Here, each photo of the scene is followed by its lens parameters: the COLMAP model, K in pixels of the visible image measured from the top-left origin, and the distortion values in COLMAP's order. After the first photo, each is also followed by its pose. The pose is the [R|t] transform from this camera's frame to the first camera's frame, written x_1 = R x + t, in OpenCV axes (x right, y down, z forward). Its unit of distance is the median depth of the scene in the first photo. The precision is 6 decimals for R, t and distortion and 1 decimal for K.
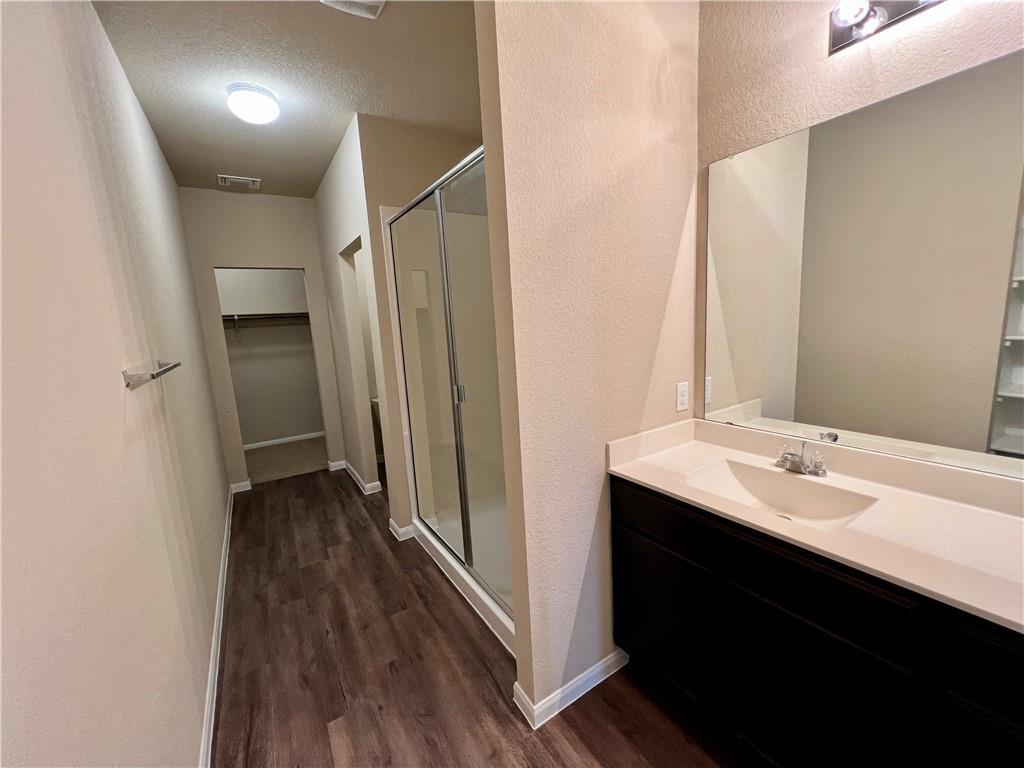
lens RADIAL K [[407.1, 0, 512.0], [0, 407.1, 384.0], [0, 0, 1]] dist [-0.001202, 0.000301]
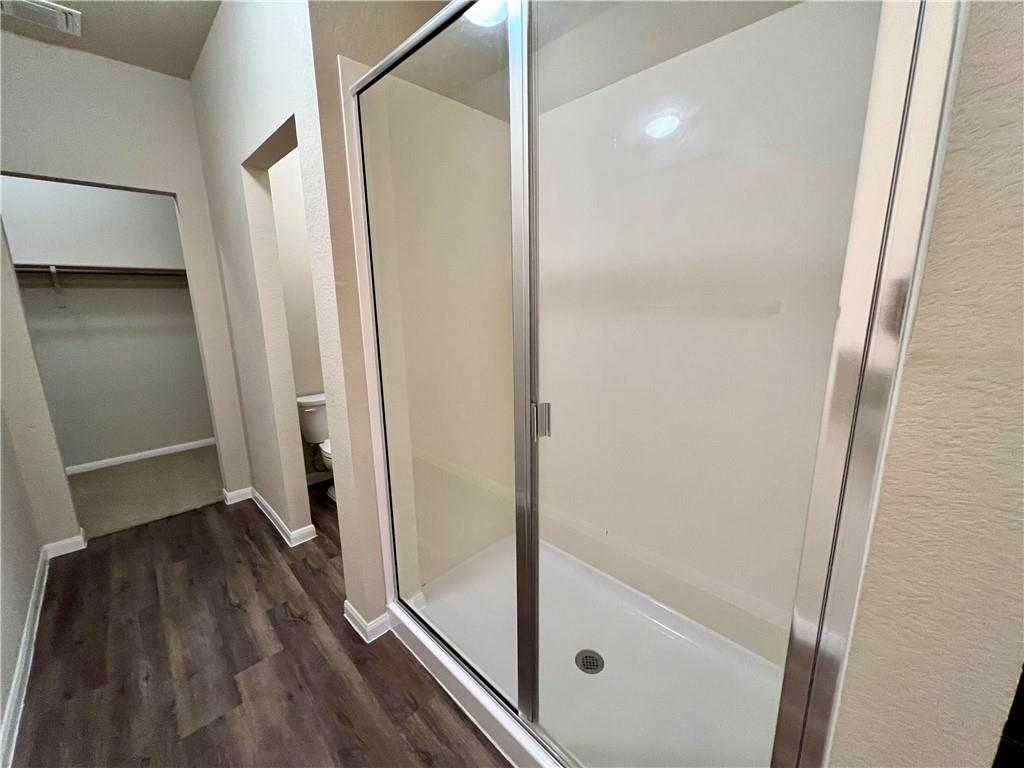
lens RADIAL K [[407.1, 0, 512.0], [0, 407.1, 384.0], [0, 0, 1]] dist [-0.001202, 0.000301]
pose [[0.977068, -0.000756, 0.212927, -0.165136], [-0.008290, 0.999101, 0.041586, -0.025106], [-0.212766, -0.042397, 0.976183, 0.318282]]
